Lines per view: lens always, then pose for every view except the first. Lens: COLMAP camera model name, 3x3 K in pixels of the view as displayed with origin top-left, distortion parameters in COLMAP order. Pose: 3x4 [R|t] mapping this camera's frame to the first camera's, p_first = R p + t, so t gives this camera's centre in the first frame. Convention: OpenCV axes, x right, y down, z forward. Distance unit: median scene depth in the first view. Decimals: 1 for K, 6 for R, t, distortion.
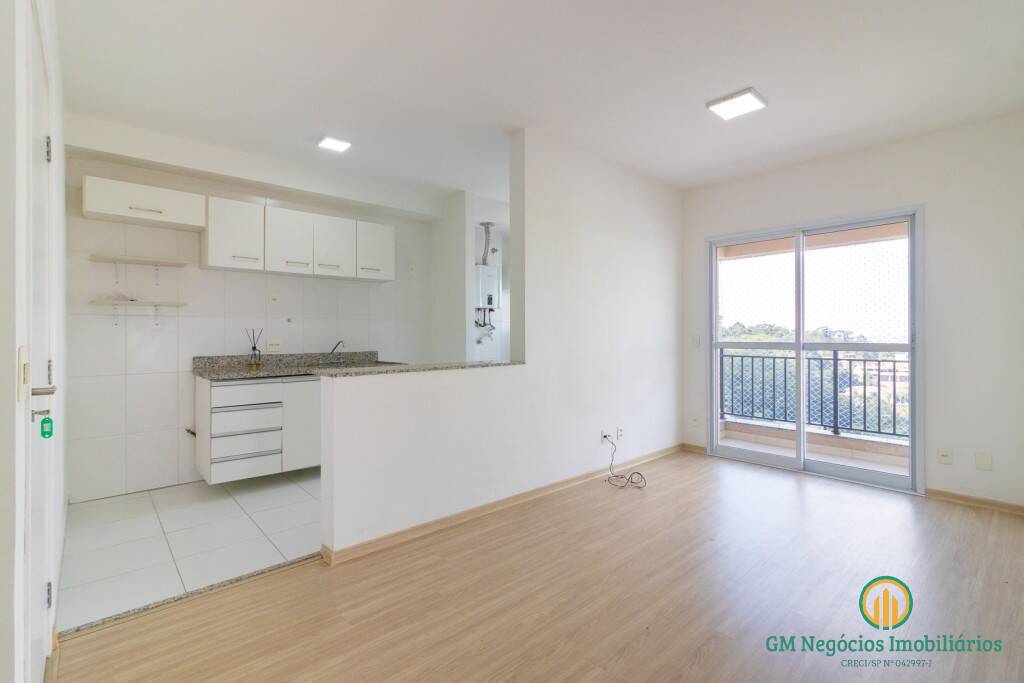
lens RADIAL K [[473.5, 0, 509.4], [0, 473.5, 328.8], [0, 0, 1]] dist [0.003029, 0.000281]
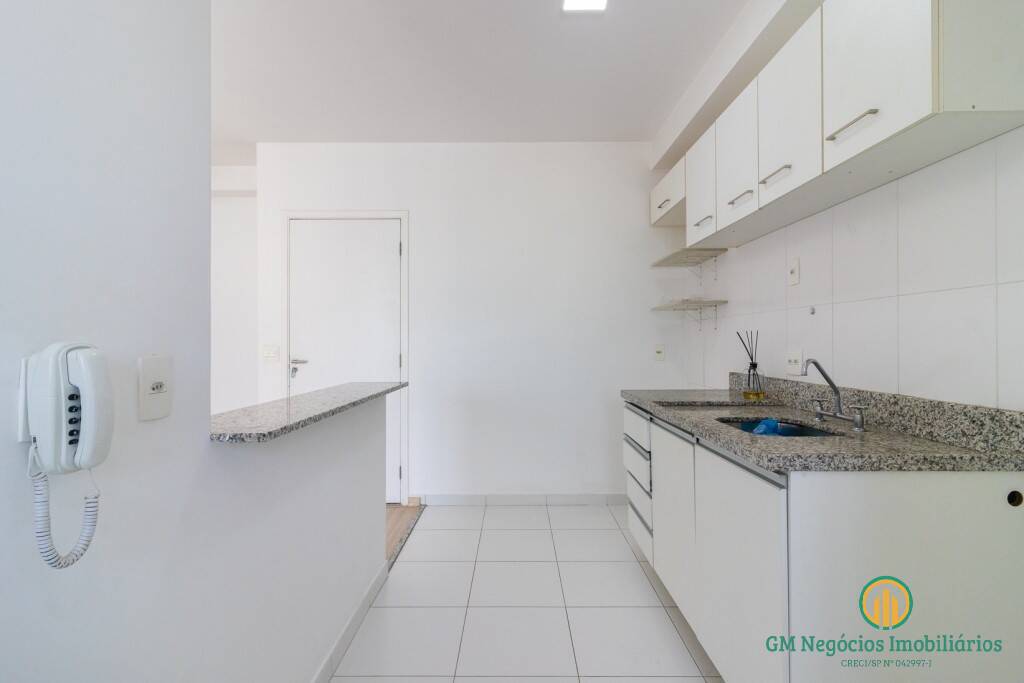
lens RADIAL K [[473.5, 0, 516.6], [0, 473.5, 335.5], [0, 0, 1]] dist [0.003029, 0.000281]
pose [[-0.666064, -0.009066, -0.745840, 0.088441], [0.007777, 0.999787, -0.019098, 0.015004], [0.745854, -0.018521, -0.665852, 1.274499]]
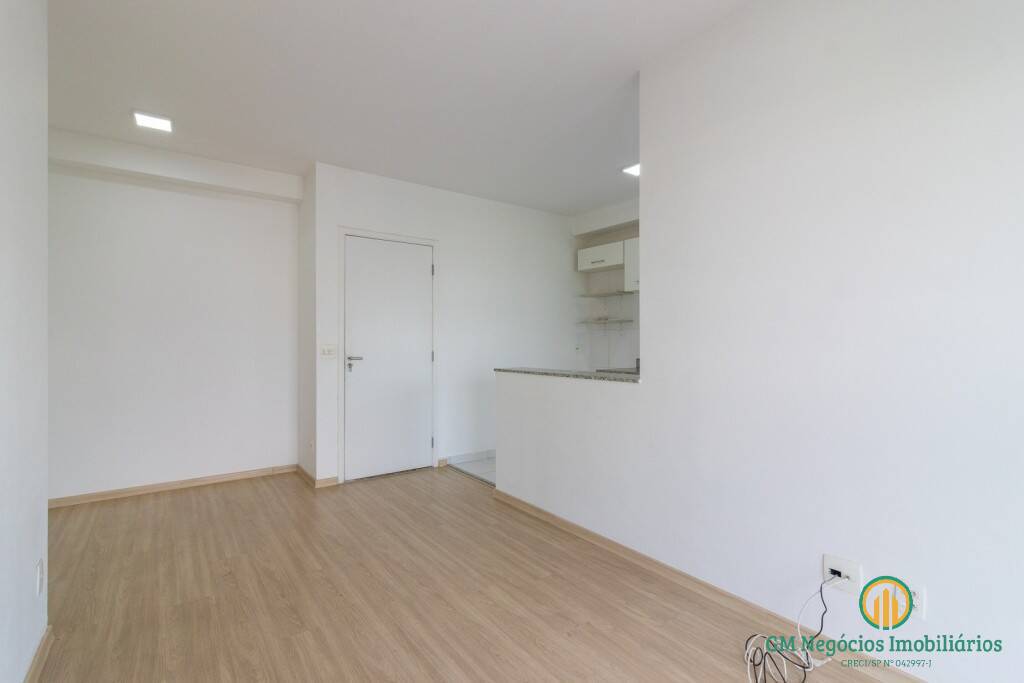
lens RADIAL K [[473.5, 0, 516.4], [0, 473.5, 336.8], [0, 0, 1]] dist [0.003029, 0.000281]
pose [[-0.086885, -0.007684, -0.996189, 0.733947], [0.003160, 0.999963, -0.007989, 0.005882], [0.996213, -0.003843, -0.086858, 0.795838]]
